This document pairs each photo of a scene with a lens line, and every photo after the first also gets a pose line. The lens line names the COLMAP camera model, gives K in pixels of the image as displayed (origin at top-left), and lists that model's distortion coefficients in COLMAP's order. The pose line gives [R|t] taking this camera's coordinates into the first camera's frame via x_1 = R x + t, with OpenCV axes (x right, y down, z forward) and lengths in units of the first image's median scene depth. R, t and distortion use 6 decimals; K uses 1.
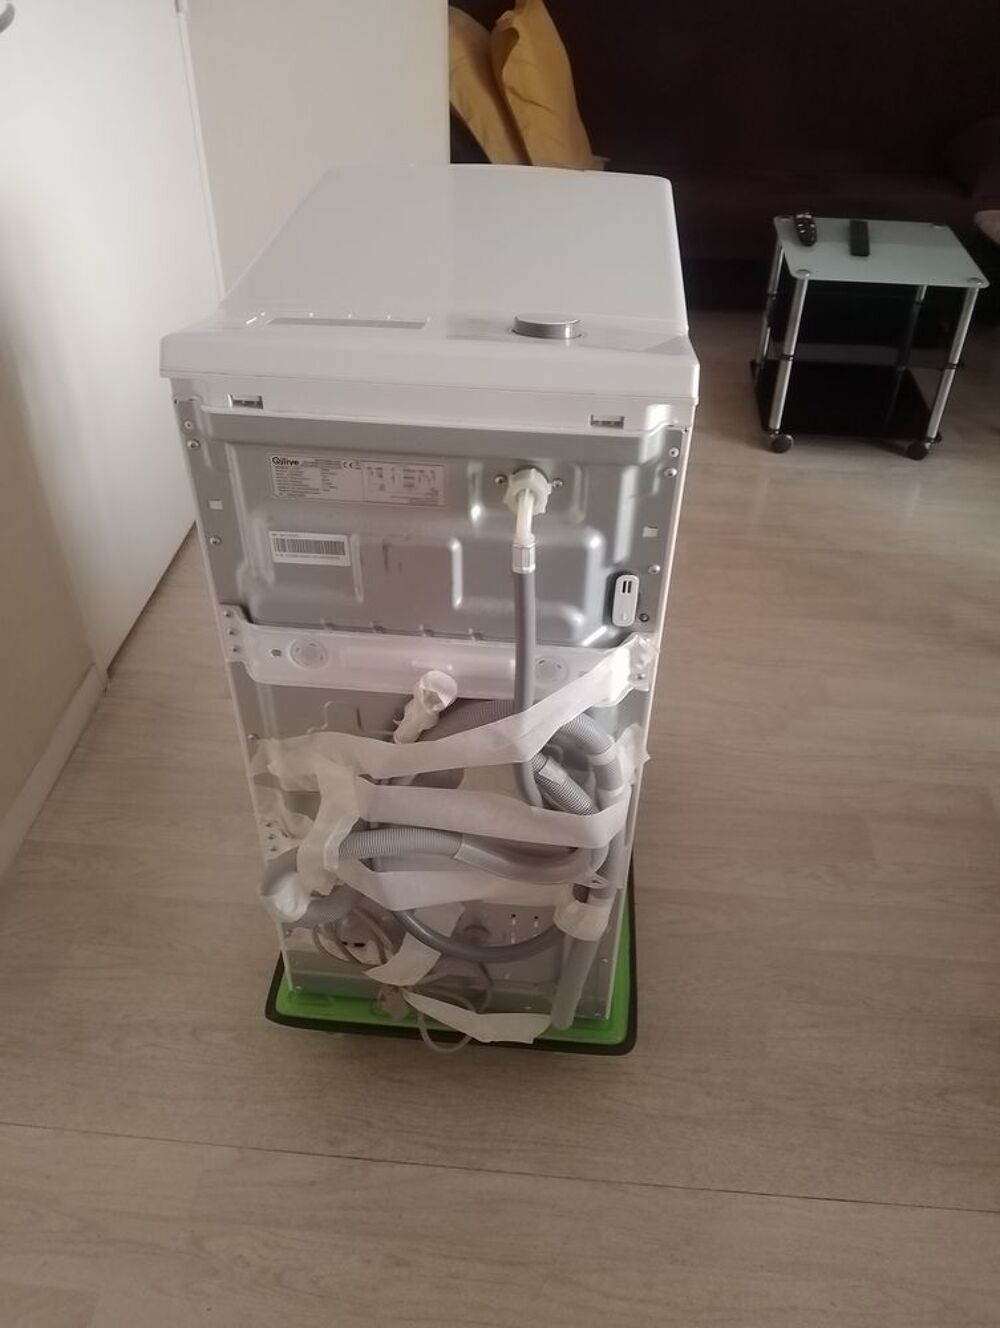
lens RADIAL K [[1023.3, 0, 500.0], [0, 1023.3, 664.0], [0, 0, 1]] dist [0.092647, -0.209931]
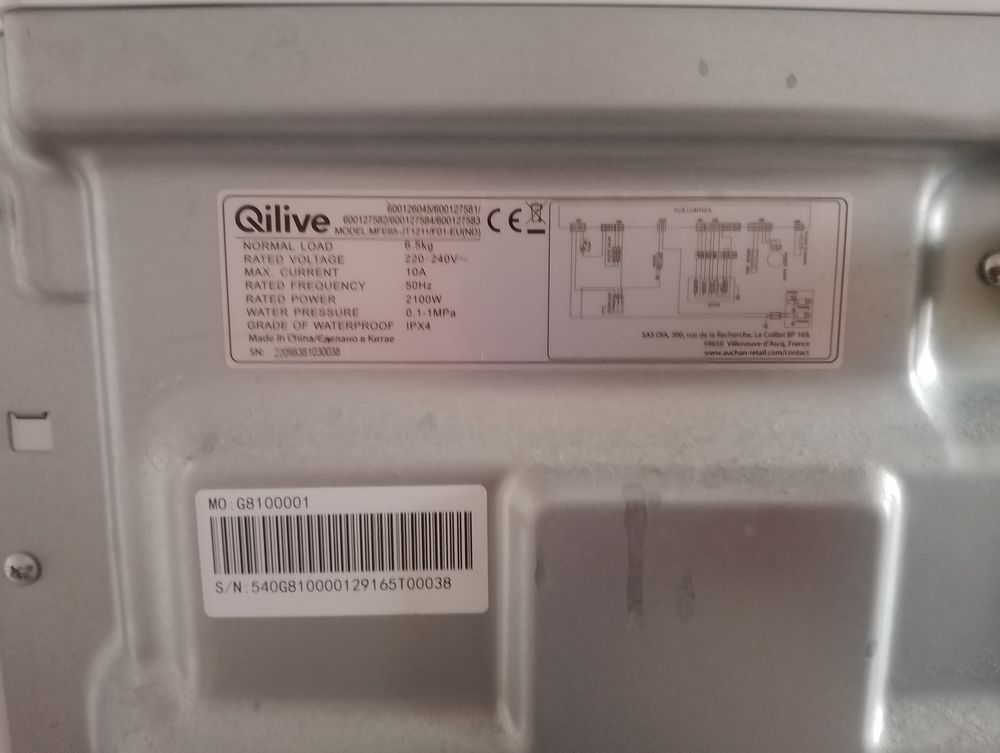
lens RADIAL K [[770.5, 0, 500.0], [0, 770.5, 376.5], [0, 0, 1]] dist [0.092647, -0.209931]
pose [[0.995354, -0.029114, 0.091777, -0.167960], [0.071864, 0.859009, -0.506892, -0.046089], [-0.064079, 0.511132, 0.857110, 0.828209]]
